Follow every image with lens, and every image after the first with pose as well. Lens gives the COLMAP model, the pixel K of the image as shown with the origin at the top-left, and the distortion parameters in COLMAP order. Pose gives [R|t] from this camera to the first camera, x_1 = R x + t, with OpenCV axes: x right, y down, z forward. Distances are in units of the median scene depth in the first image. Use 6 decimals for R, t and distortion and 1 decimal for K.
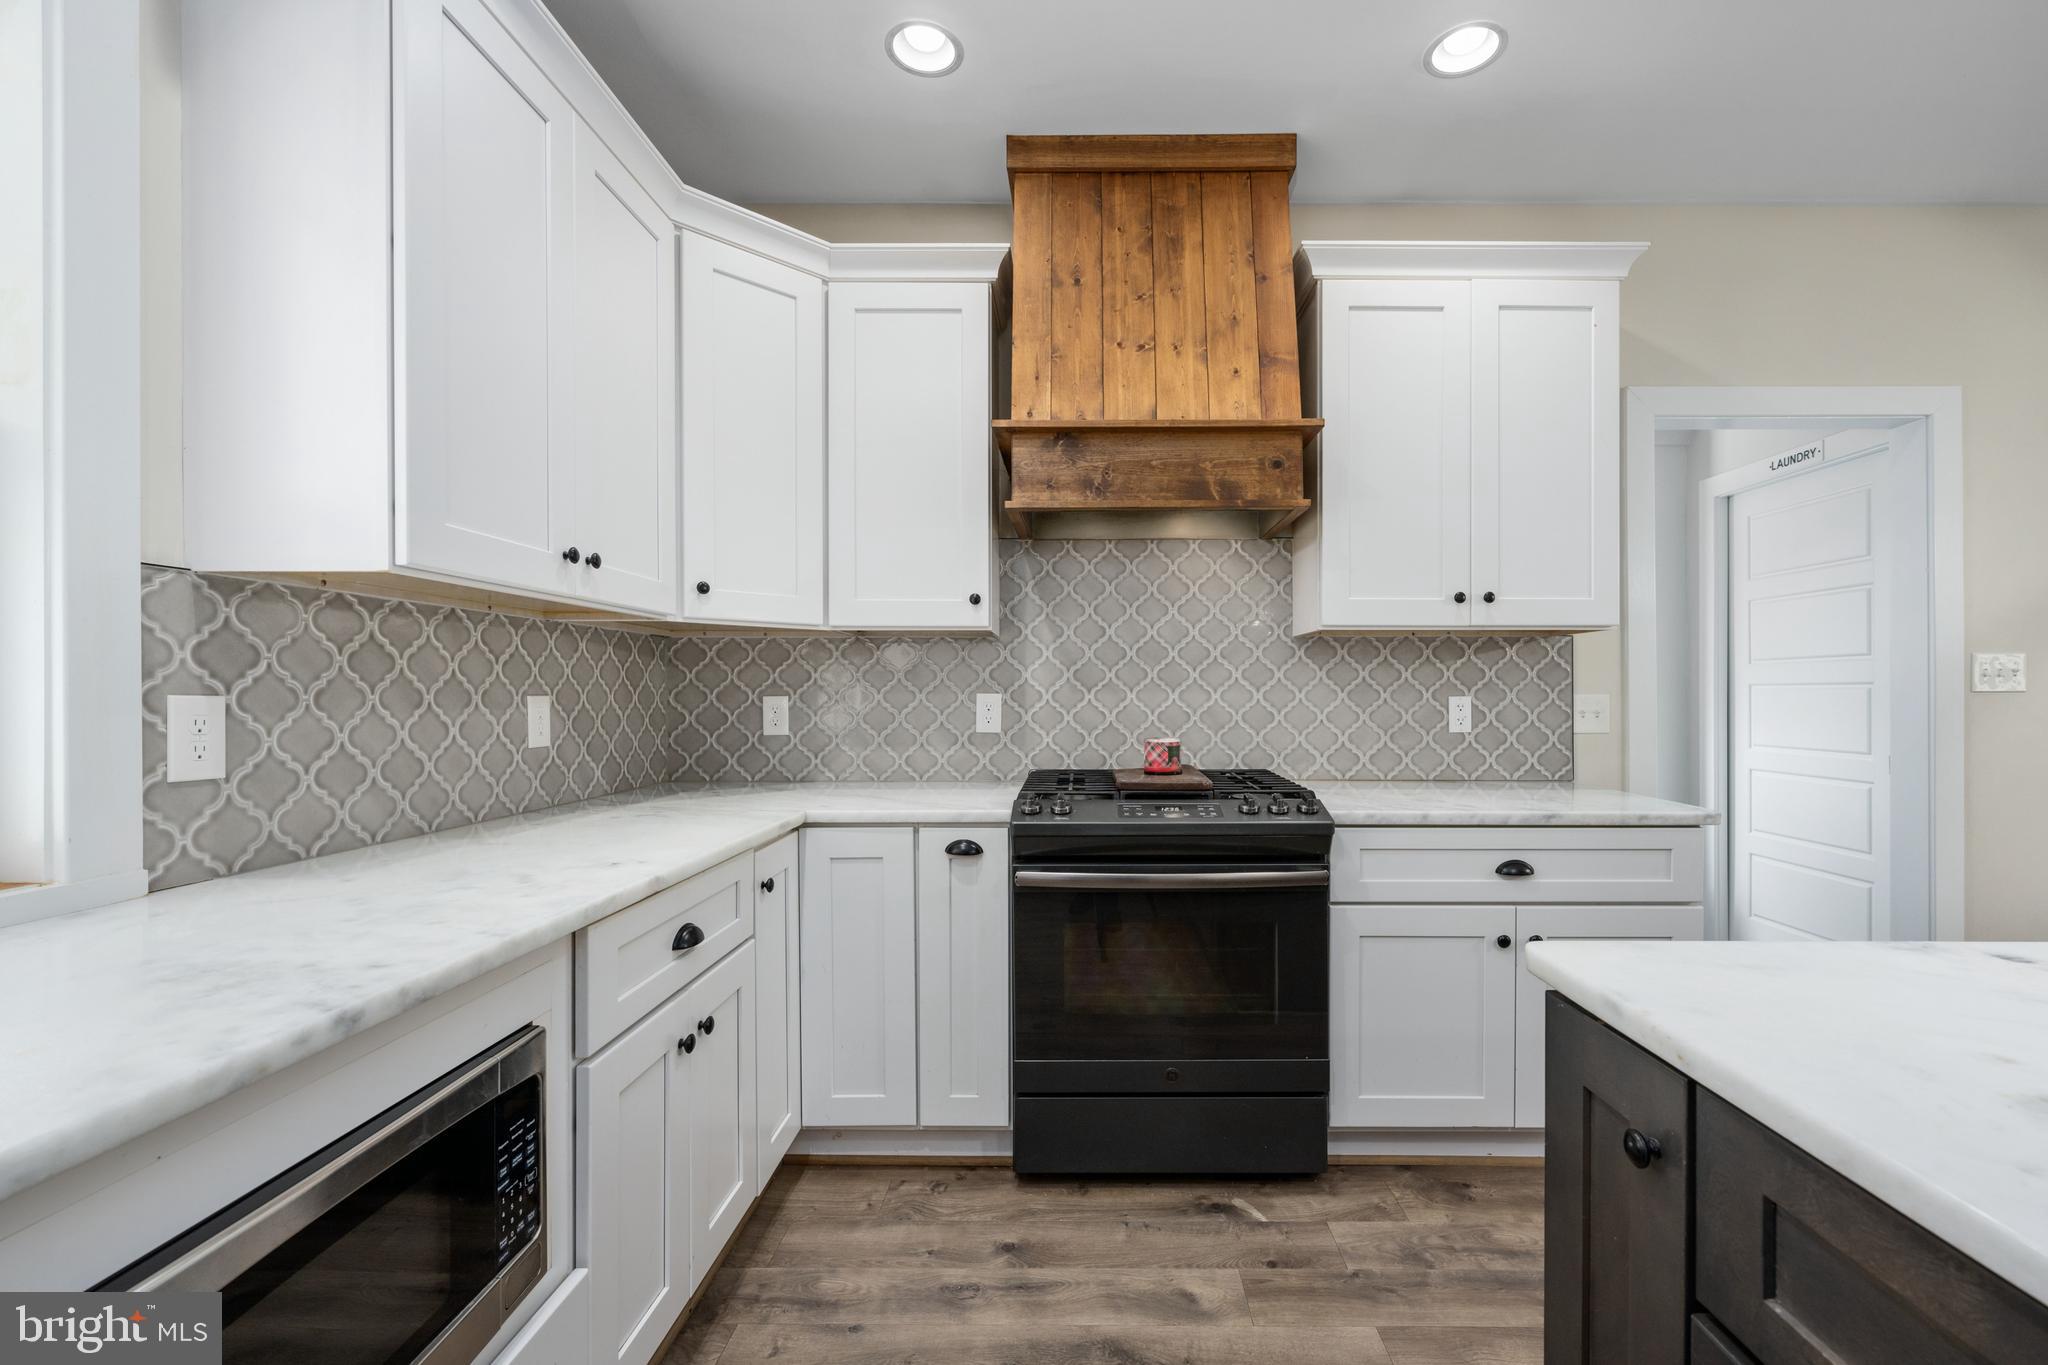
lens RADIAL K [[844.1, 0, 1080.2], [0, 844.1, 695.8], [0, 0, 1]] dist [0.001170, -0.000085]
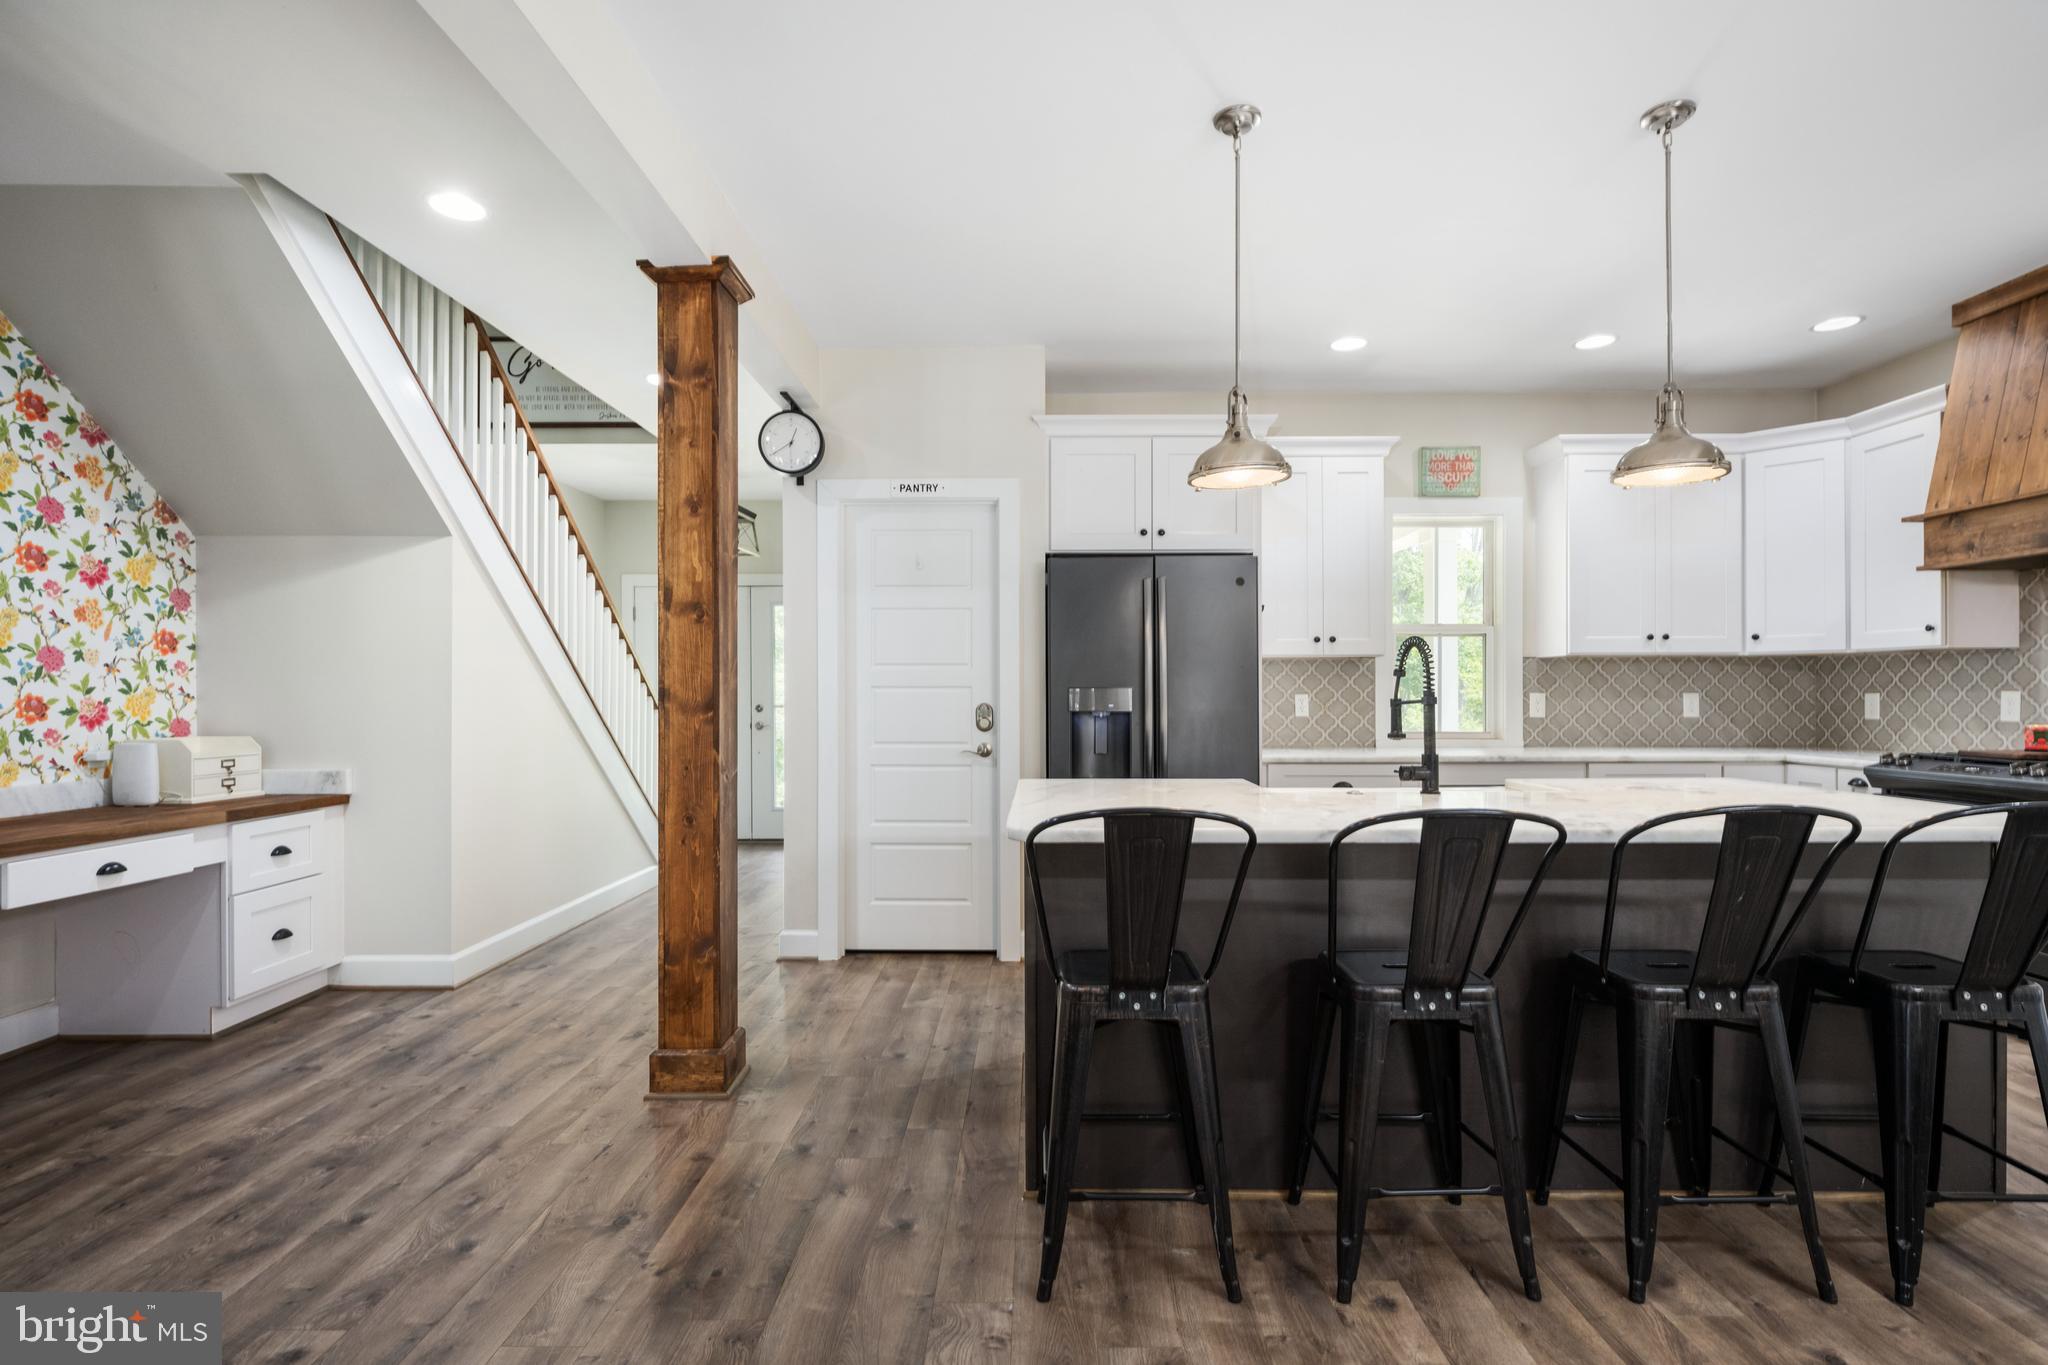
lens RADIAL K [[988.3, 0, 1023.1], [0, 988.3, 691.4], [0, 0, 1]] dist [-0.000787, 0.000626]
pose [[-0.014367, -0.001800, -0.999895, 1.704263], [0.000395, 0.999998, -0.001806, -0.000627], [0.999897, -0.000421, -0.014366, -0.592743]]
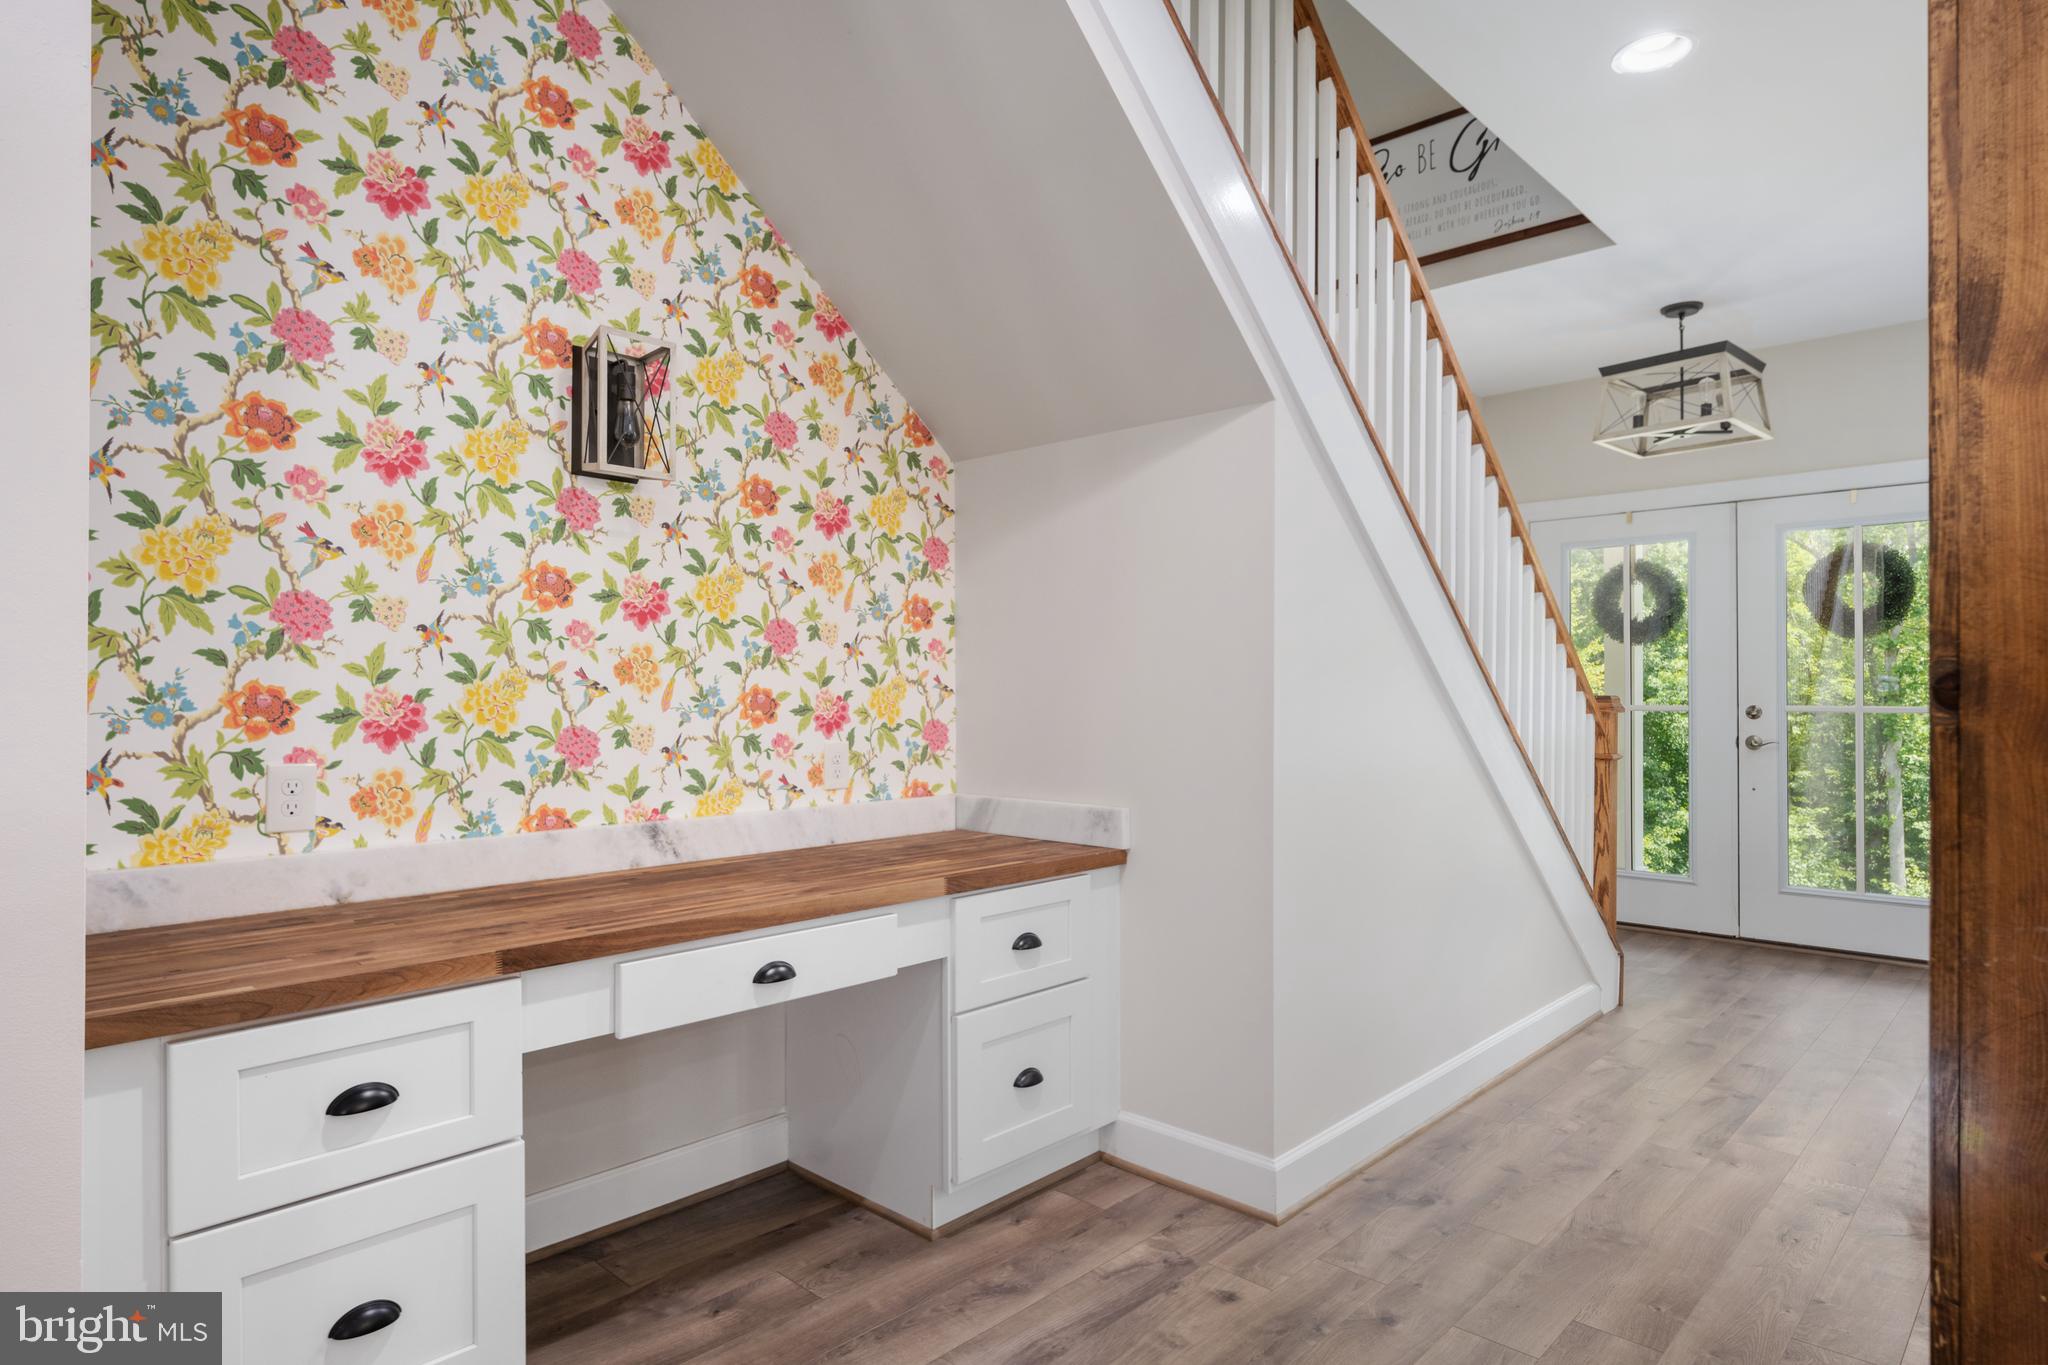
lens RADIAL K [[1142.7, 0, 1024.0], [0, 1142.7, 682.5], [0, 0, 1]] dist [-0.001448, -0.000985]
pose [[-0.691048, -0.003439, -0.722801, 0.920607], [-0.000698, 0.999991, -0.004091, 0.001674], [0.722809, -0.002322, -0.691044, -1.048485]]
